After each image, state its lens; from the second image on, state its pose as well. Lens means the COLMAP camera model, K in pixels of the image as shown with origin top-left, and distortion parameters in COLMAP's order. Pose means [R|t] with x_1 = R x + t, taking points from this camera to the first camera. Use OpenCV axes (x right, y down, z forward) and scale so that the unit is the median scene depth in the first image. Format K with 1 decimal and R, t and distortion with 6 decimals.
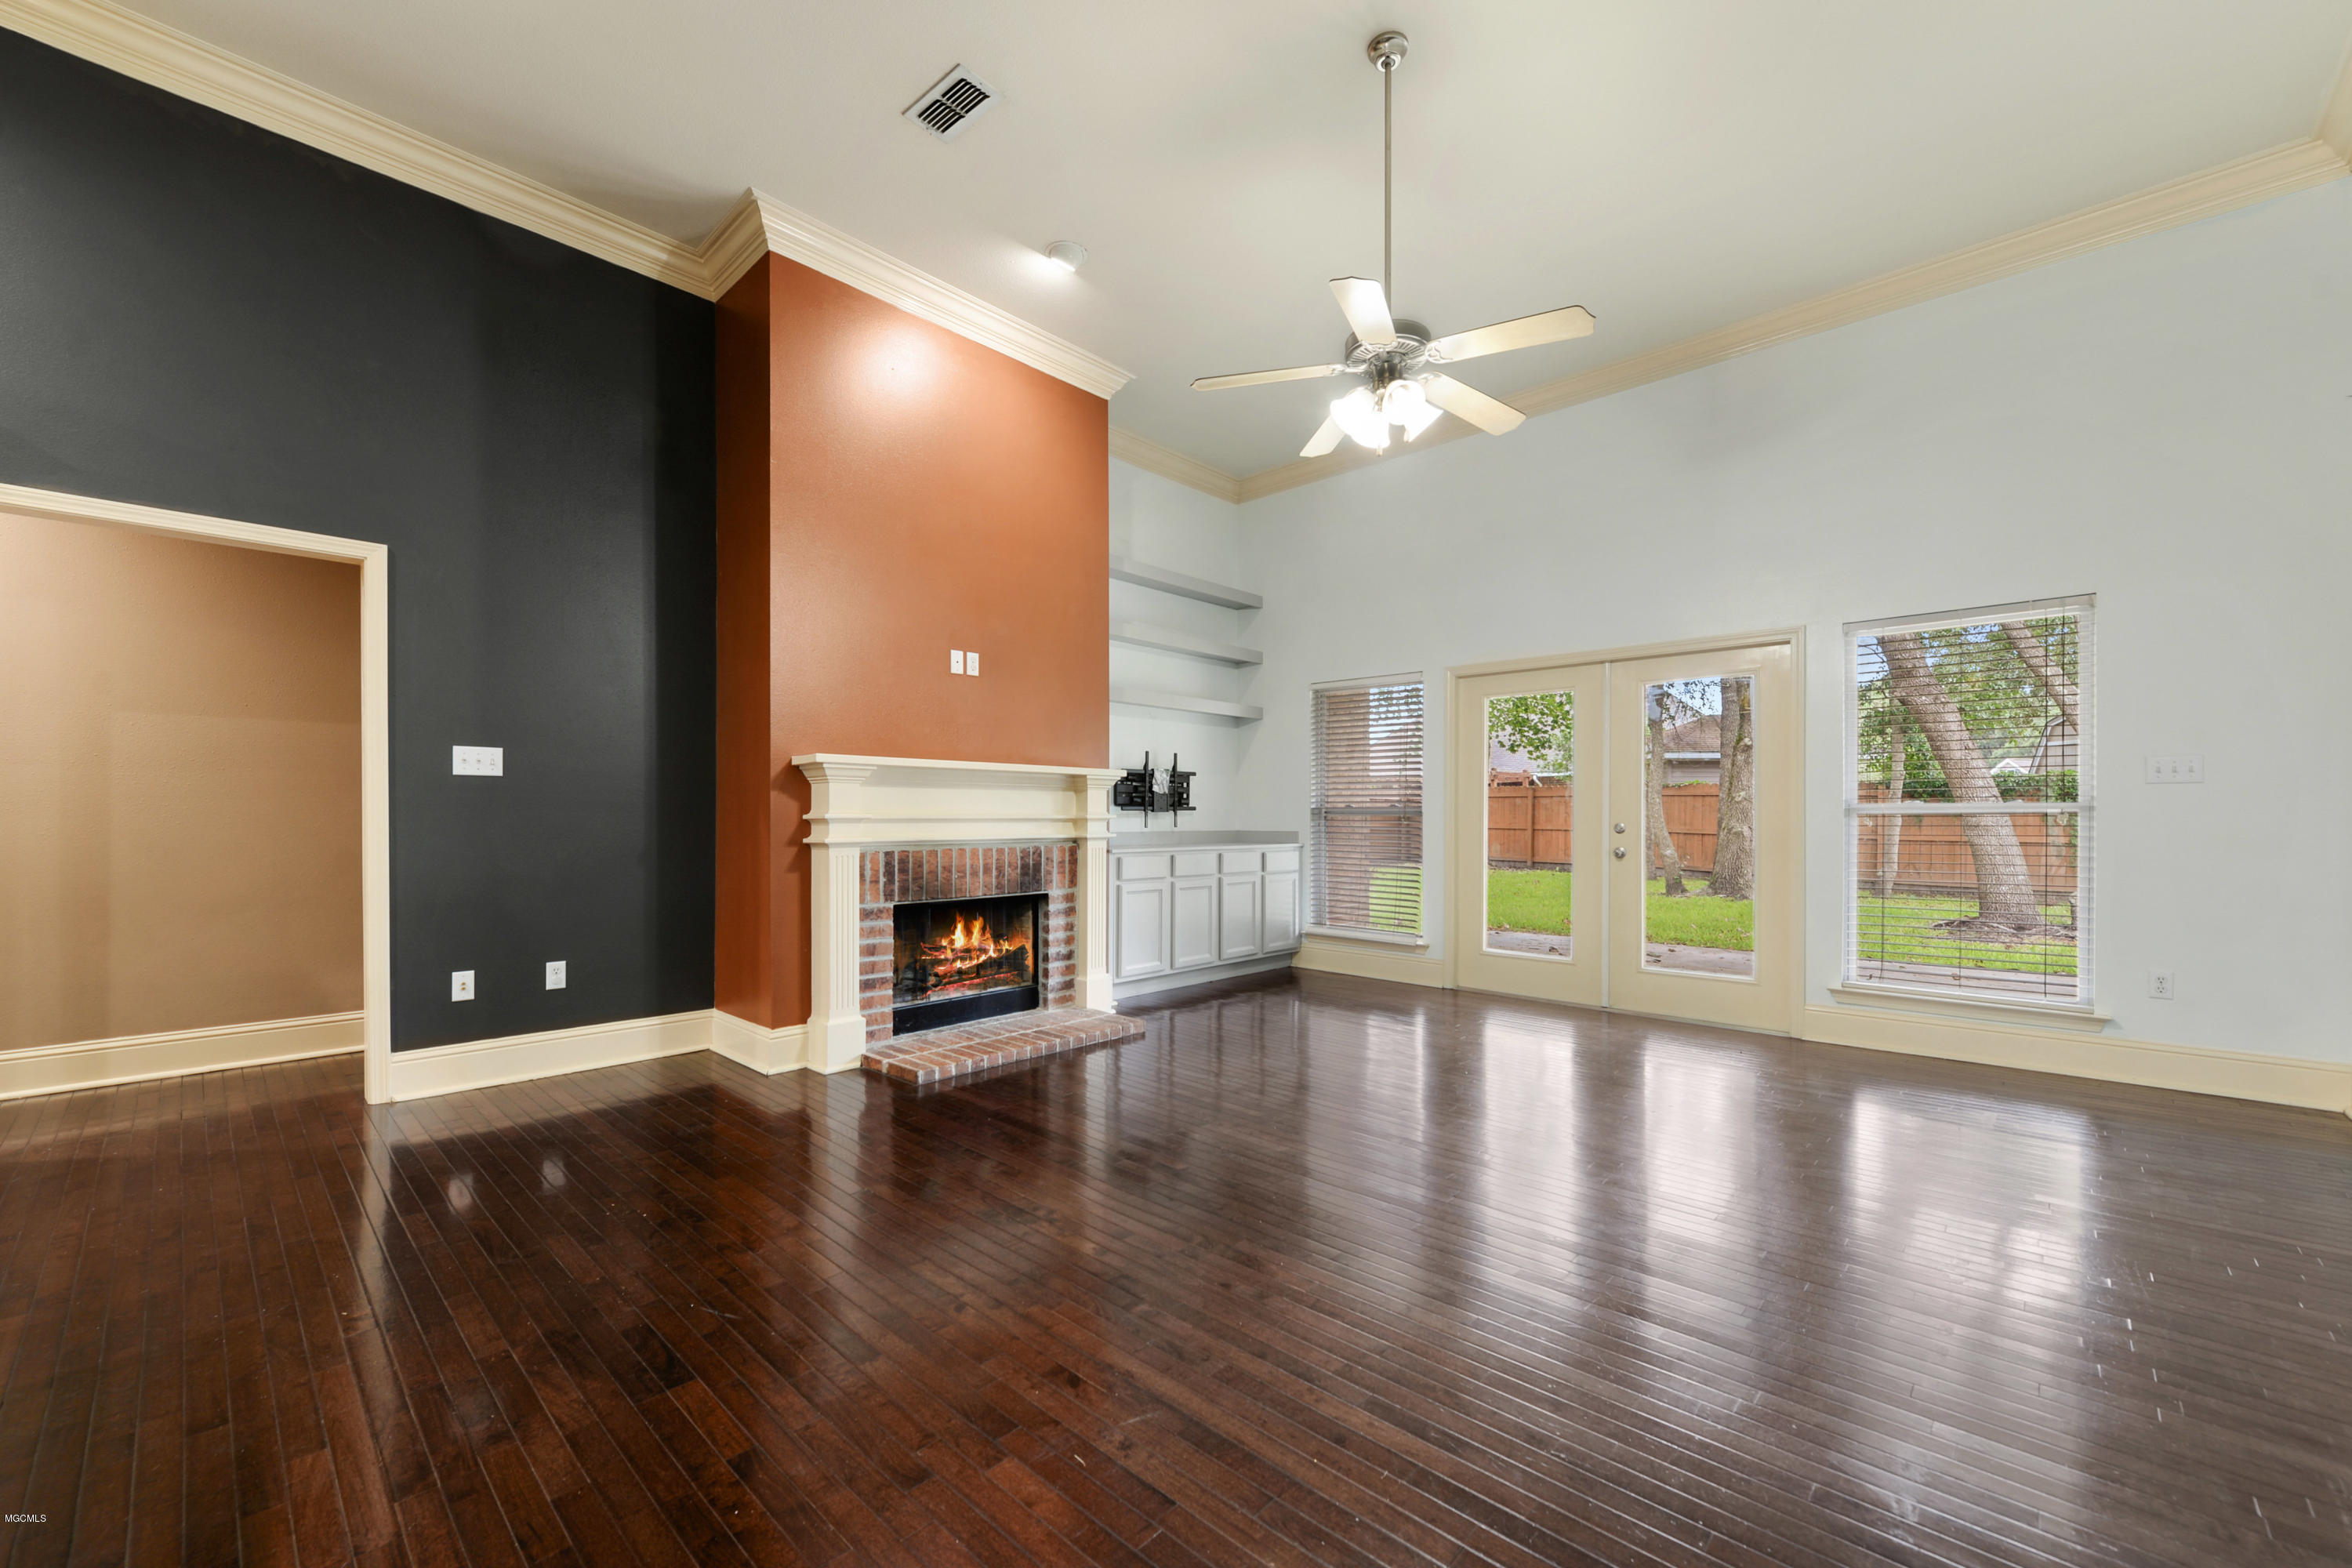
lens RADIAL K [[926.2, 0, 1170.1], [0, 926.2, 821.3], [0, 0, 1]] dist [0.001488, -0.000080]
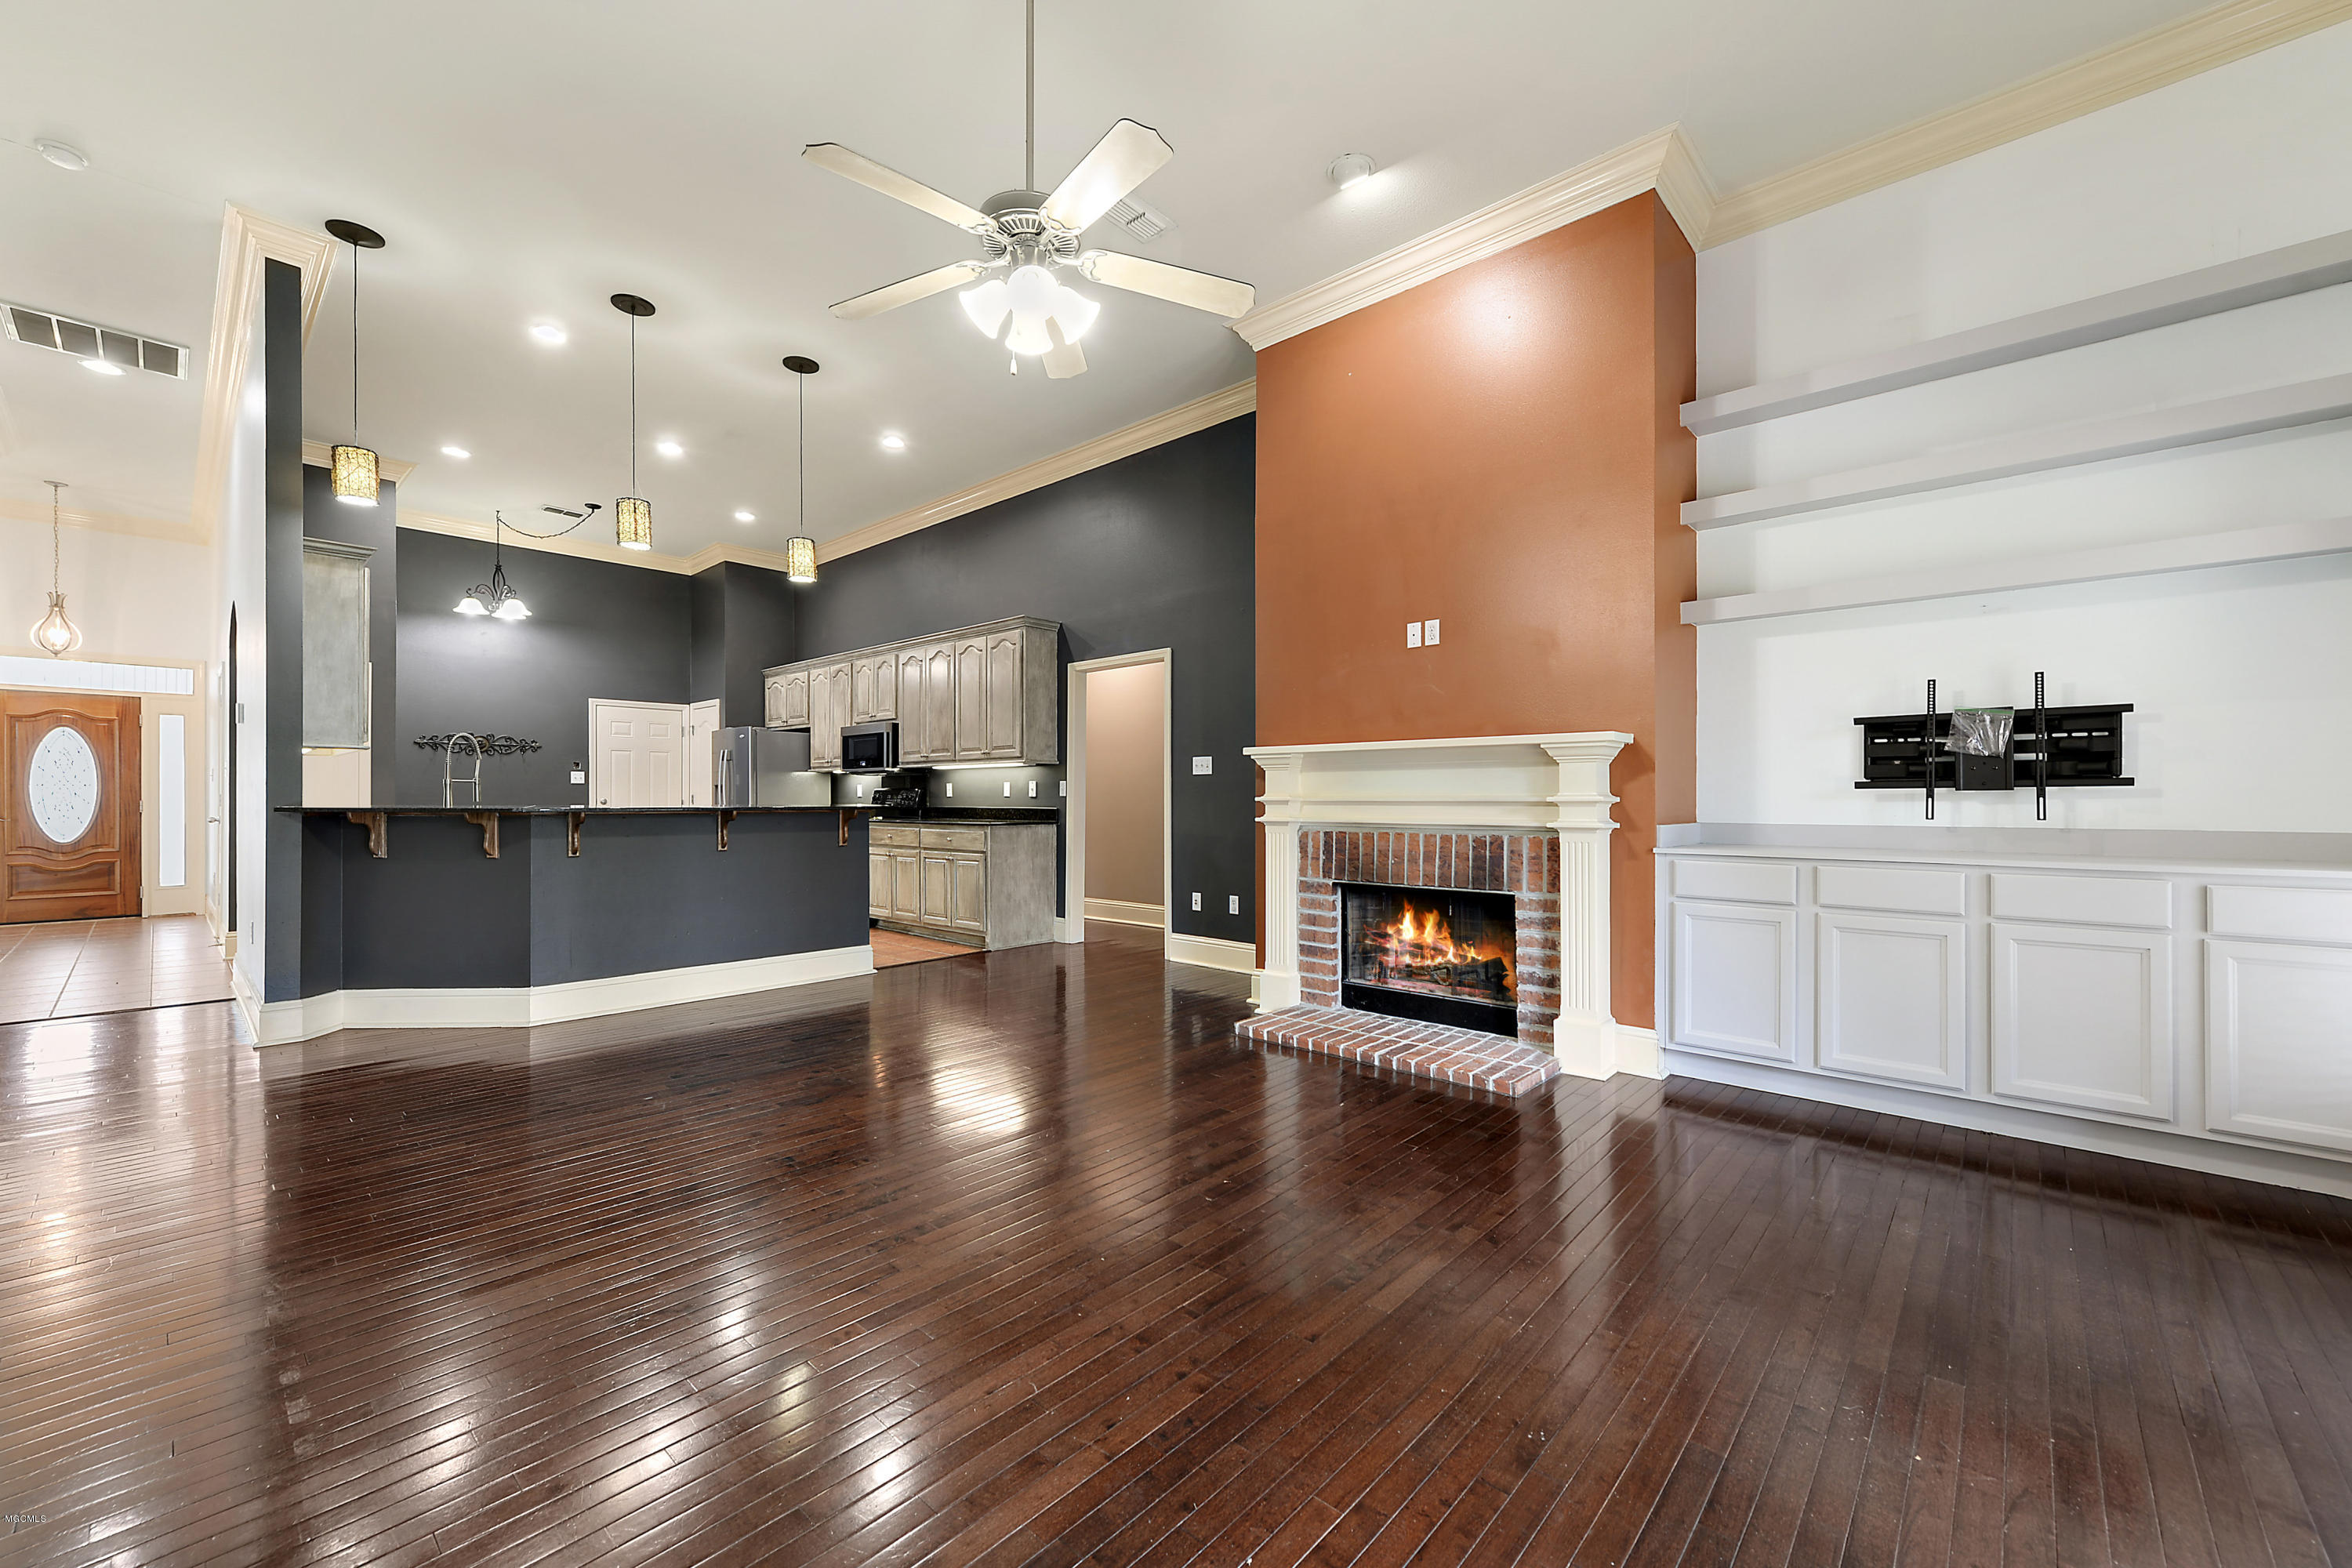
lens RADIAL K [[930.4, 0, 1178.7], [0, 930.4, 799.4], [0, 0, 1]] dist [0.001633, 0.000054]
pose [[0.017001, -0.000871, -0.999855, 0.713710], [-0.006200, 0.999980, -0.000977, -0.002550], [0.999836, 0.006216, 0.016996, 0.747774]]
